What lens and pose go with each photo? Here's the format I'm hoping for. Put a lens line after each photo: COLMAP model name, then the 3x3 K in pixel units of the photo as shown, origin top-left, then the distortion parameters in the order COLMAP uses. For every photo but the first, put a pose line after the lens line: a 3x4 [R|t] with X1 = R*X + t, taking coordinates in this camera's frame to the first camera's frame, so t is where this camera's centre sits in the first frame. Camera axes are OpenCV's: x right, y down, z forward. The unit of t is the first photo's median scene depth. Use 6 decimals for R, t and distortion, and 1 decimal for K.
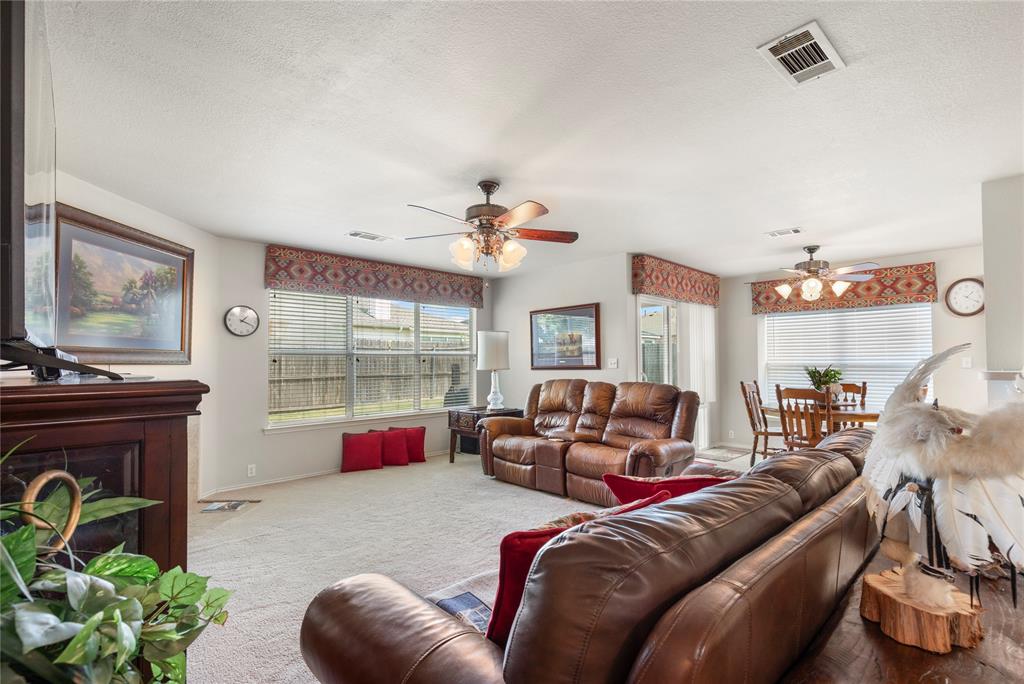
lens RADIAL K [[467.6, 0, 507.9], [0, 467.6, 346.6], [0, 0, 1]] dist [0.001594, 0.000194]
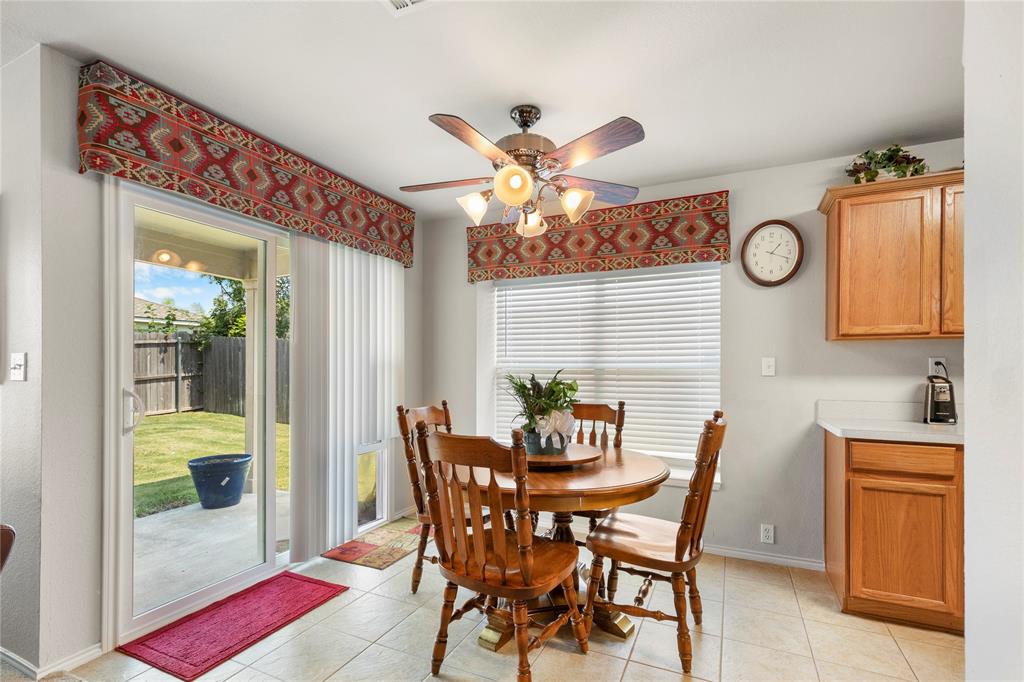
lens RADIAL K [[469.6, 0, 508.3], [0, 469.6, 361.6], [0, 0, 1]] dist [0.003360, 0.000742]
pose [[0.931397, 0.004790, 0.363974, 0.447016], [-0.014291, 0.999624, 0.023416, 0.018336], [-0.363725, -0.027011, 0.931115, 0.549719]]
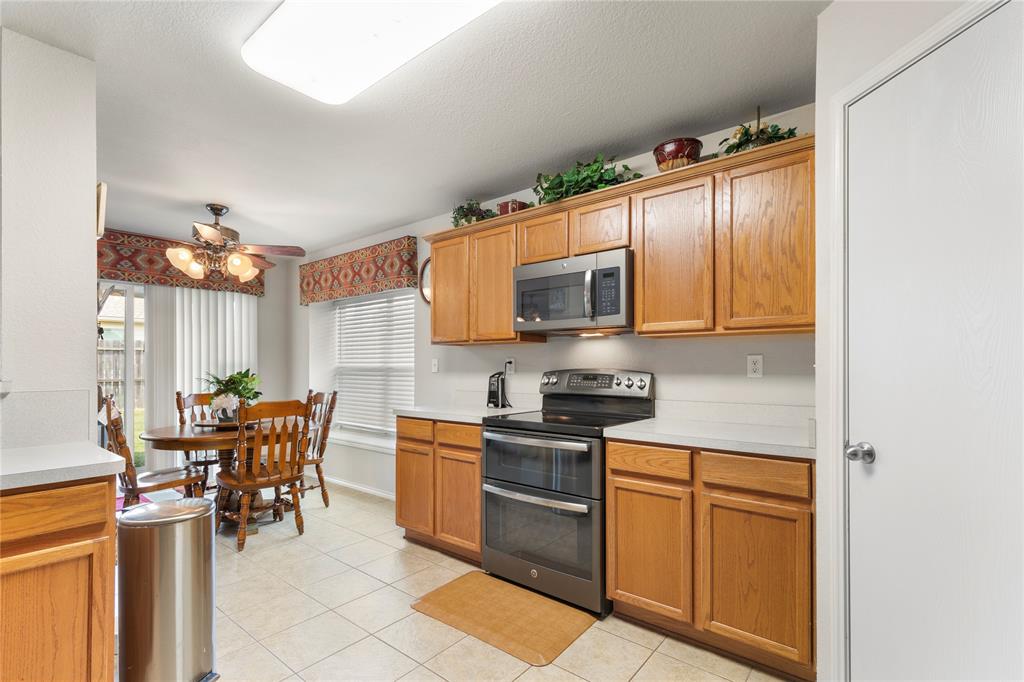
lens RADIAL K [[474.4, 0, 510.6], [0, 474.4, 371.8], [0, 0, 1]] dist [0.004339, 0.000483]
pose [[0.992290, -0.004391, 0.123859, 0.964318], [-0.001698, 0.998797, 0.049009, 0.005093], [-0.123925, -0.048842, 0.991089, 0.192880]]
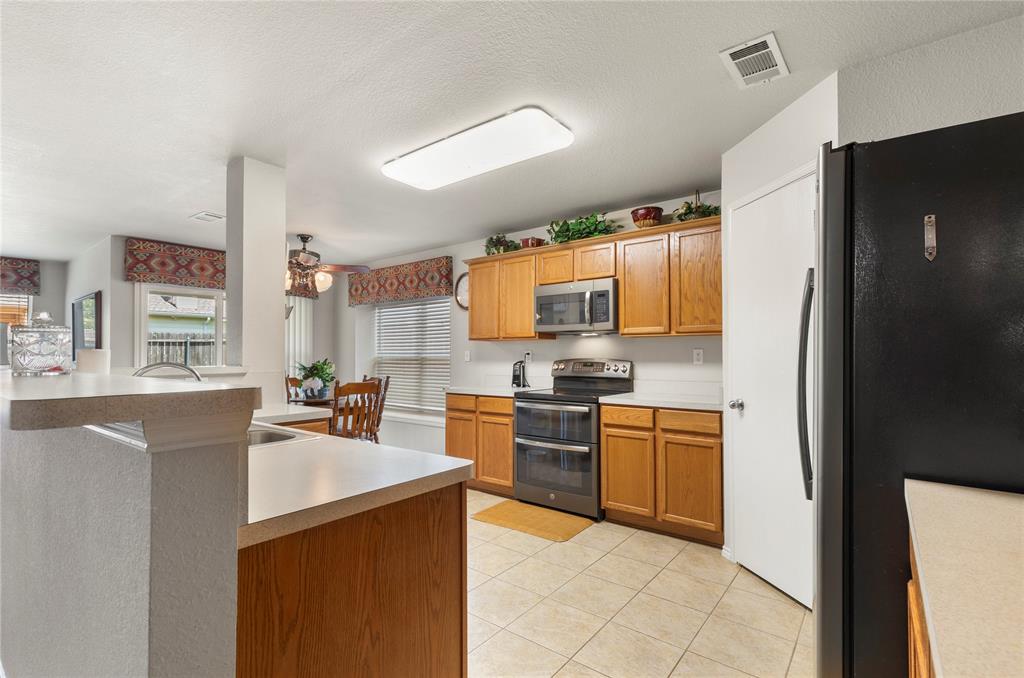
lens RADIAL K [[471.5, 0, 510.3], [0, 471.5, 353.8], [0, 0, 1]] dist [0.002093, 0.000065]
pose [[0.989327, -0.002287, 0.145692, 0.884177], [-0.002442, 0.999476, 0.032276, -0.003932], [-0.145689, -0.032287, 0.988803, -0.021051]]
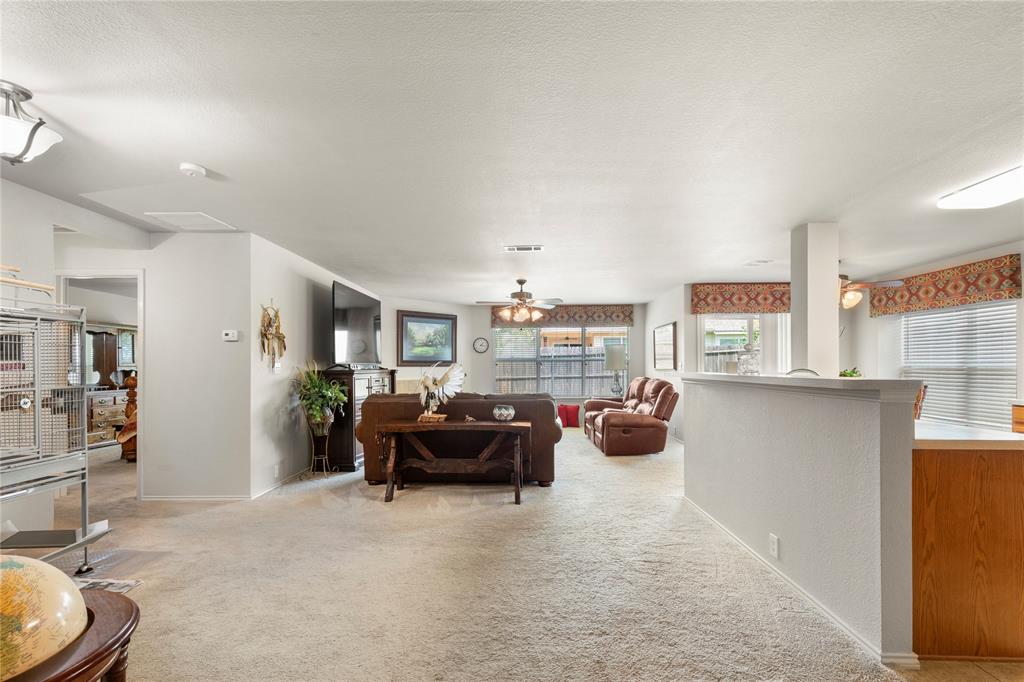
lens RADIAL K [[469.6, 0, 508.3], [0, 469.6, 361.6], [0, 0, 1]] dist [0.003360, 0.000742]
pose [[0.705903, -0.006199, -0.708281, 0.856479], [0.026477, 0.999494, 0.017641, -0.015359], [0.707813, -0.031206, 0.705710, -0.324974]]
